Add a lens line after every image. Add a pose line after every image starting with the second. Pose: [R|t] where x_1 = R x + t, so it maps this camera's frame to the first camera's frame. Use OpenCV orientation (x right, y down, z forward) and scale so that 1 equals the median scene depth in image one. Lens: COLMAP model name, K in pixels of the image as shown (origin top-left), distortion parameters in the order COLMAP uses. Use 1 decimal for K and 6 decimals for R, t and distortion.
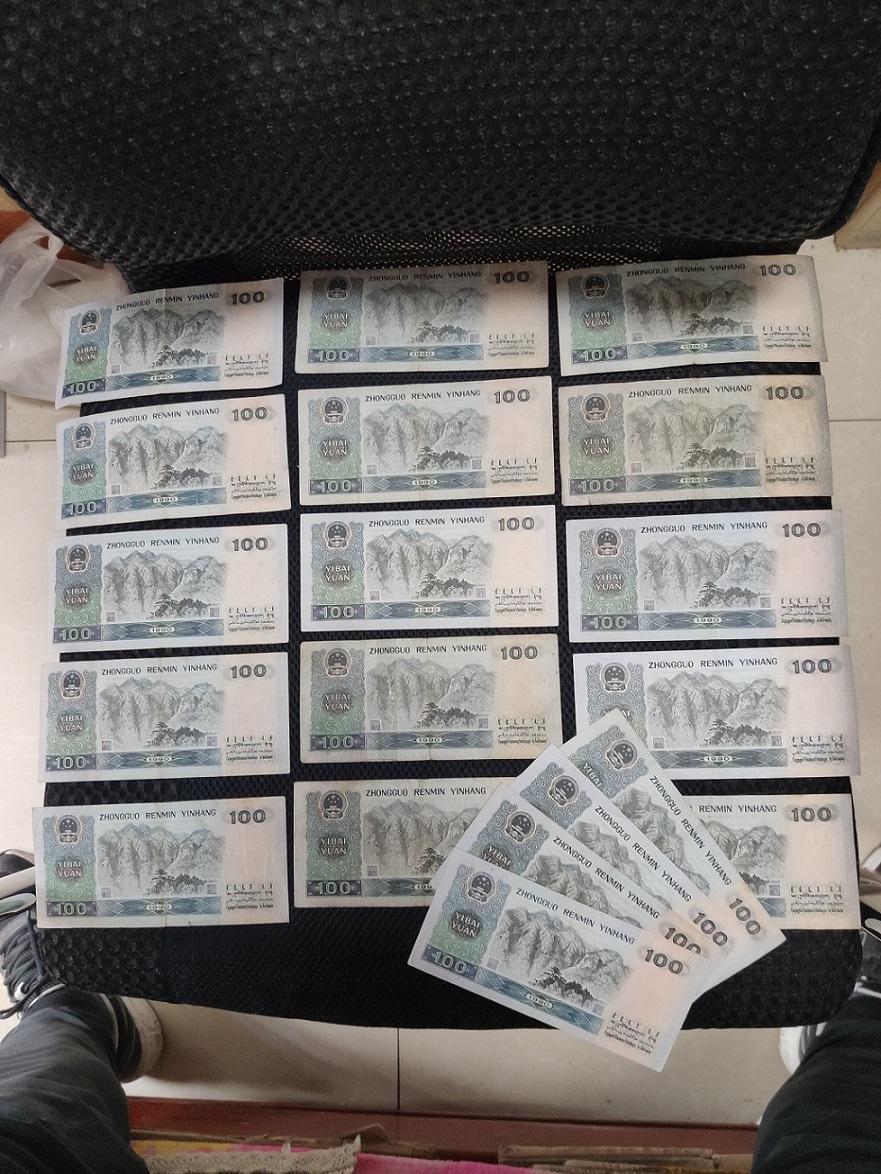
lens RADIAL K [[891.6, 0, 440.5], [0, 891.6, 587.0], [0, 0, 1]] dist [-0.002006, 0.004102]
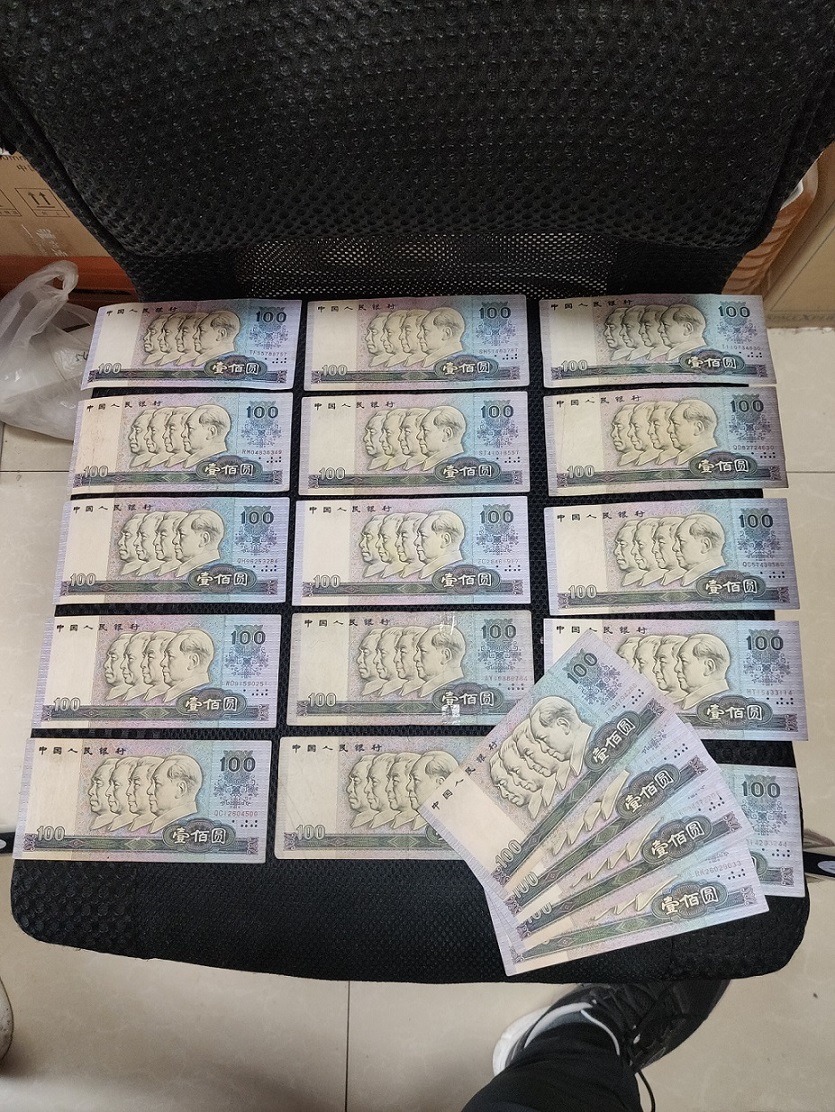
lens RADIAL K [[842.8, 0, 417.5], [0, 842.8, 556.0], [0, 0, 1]] dist [0.000962, -0.003588]
pose [[0.998790, 0.024648, 0.042555, -0.060065], [-0.017255, 0.985962, -0.166078, 0.250834], [-0.046051, 0.165142, 0.985194, -0.026305]]
